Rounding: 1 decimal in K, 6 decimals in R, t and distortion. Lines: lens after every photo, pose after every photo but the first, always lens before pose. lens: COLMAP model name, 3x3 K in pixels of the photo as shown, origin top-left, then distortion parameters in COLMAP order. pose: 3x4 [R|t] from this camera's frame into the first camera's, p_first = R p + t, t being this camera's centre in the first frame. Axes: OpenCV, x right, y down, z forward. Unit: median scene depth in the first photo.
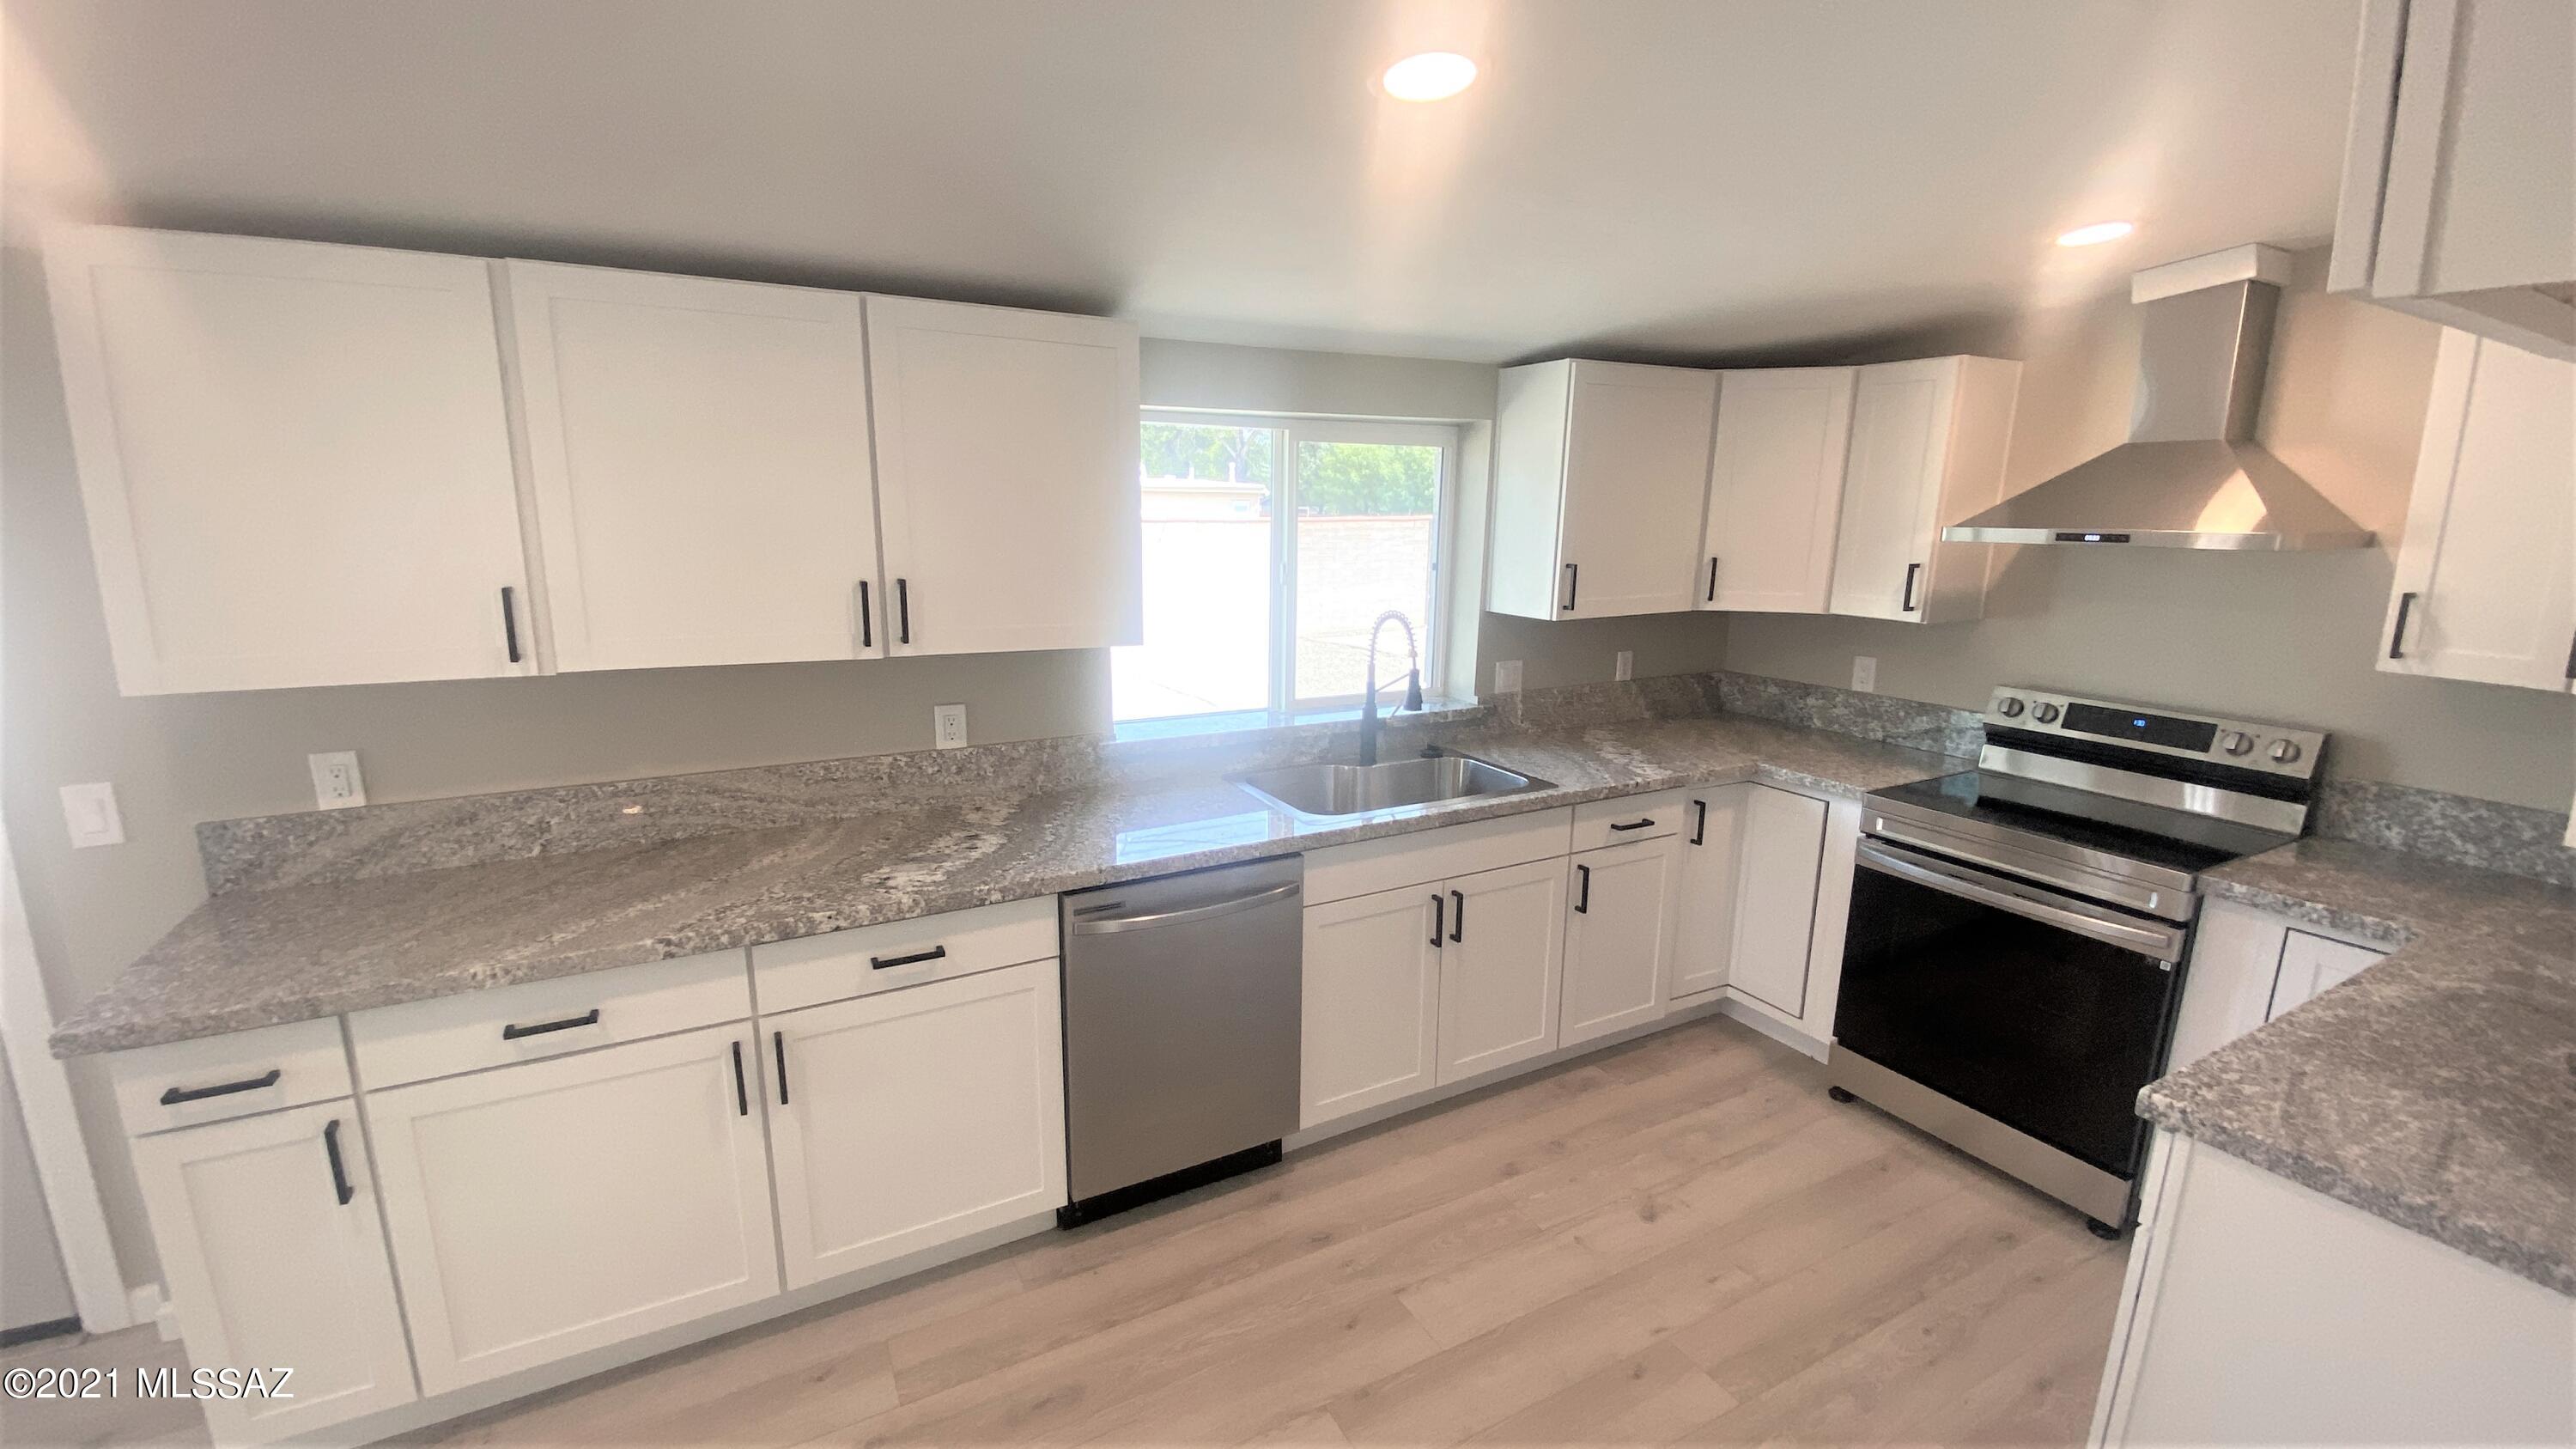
lens RADIAL K [[1061.5, 0, 1288.0], [0, 1061.5, 724.5], [0, 0, 1]] dist [0.001734, -0.000084]
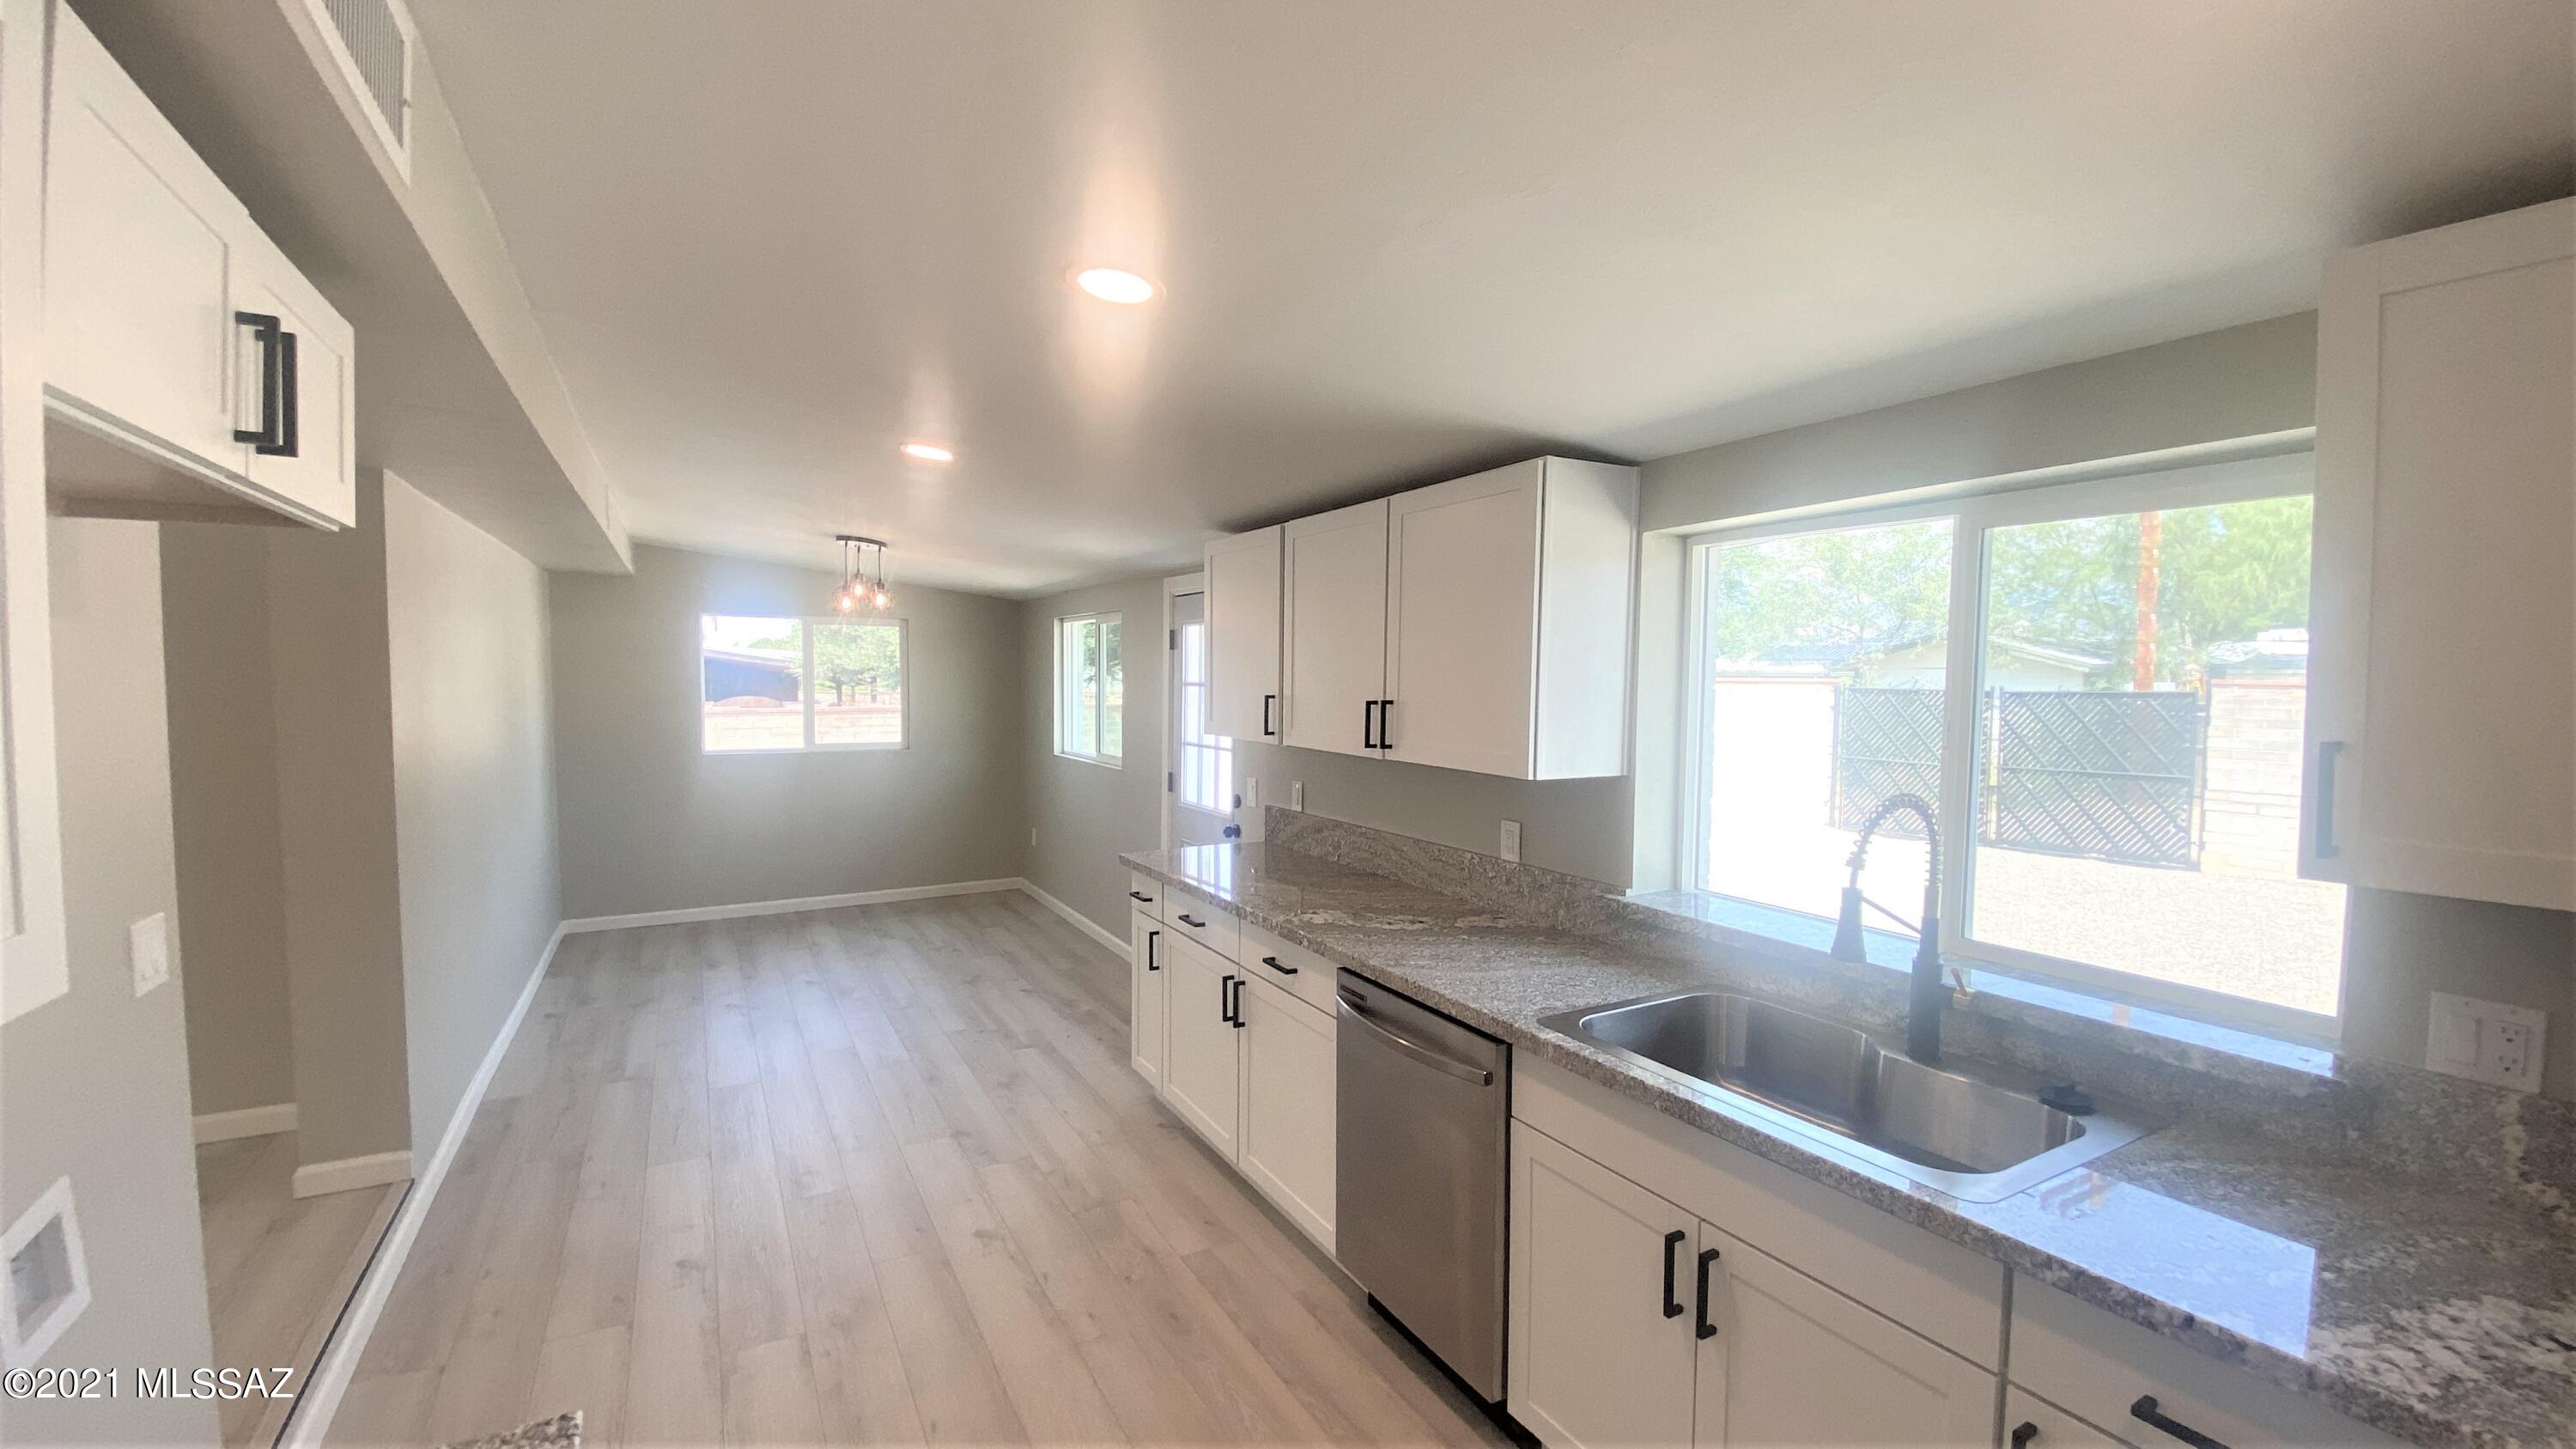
lens RADIAL K [[1033.3, 0, 1274.5], [0, 1033.3, 720.9], [0, 0, 1]] dist [0.021336, -0.000198]
pose [[0.005766, 0.036674, -0.999311, 0.842029], [-0.206965, 0.977733, 0.034688, -0.118998], [0.978331, 0.206622, 0.013227, 0.788819]]
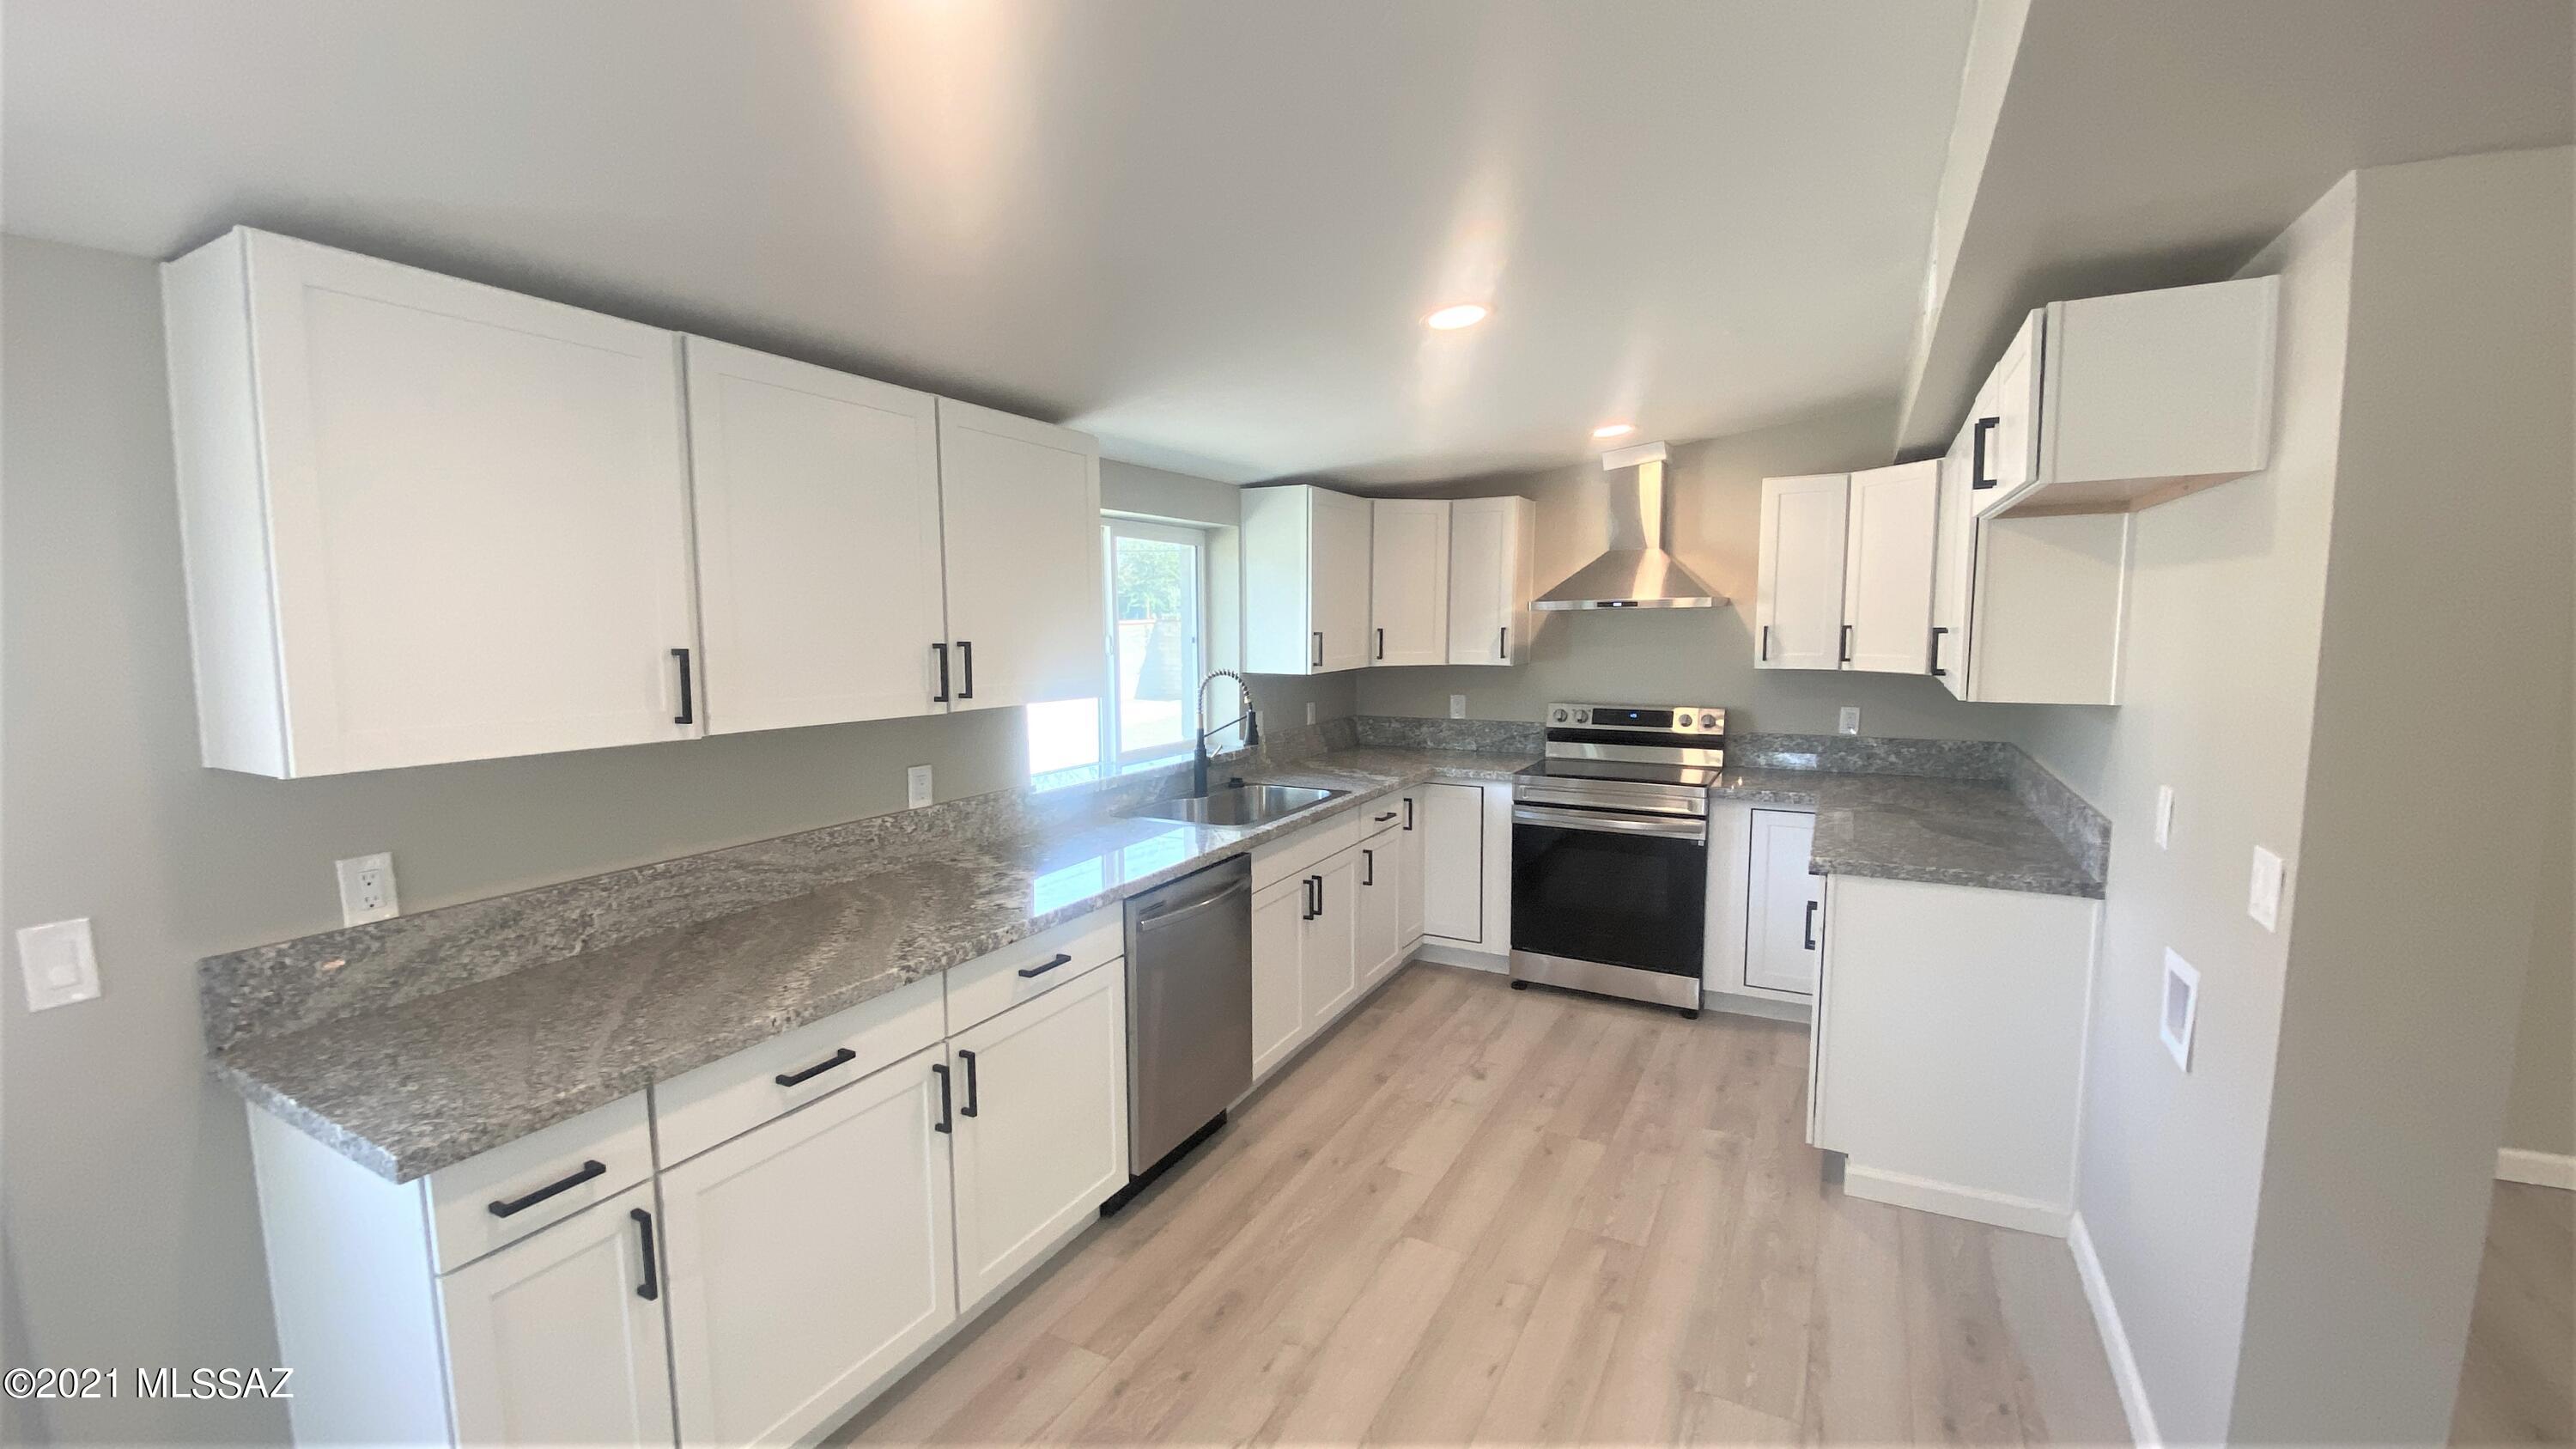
lens RADIAL K [[1033.3, 0, 1274.5], [0, 1033.3, 720.9], [0, 0, 1]] dist [0.021336, -0.000198]
pose [[0.841630, -0.067904, 0.535769, -0.630161], [0.125326, 0.989539, -0.071457, 0.060964], [-0.525312, 0.127286, 0.841336, -0.082516]]
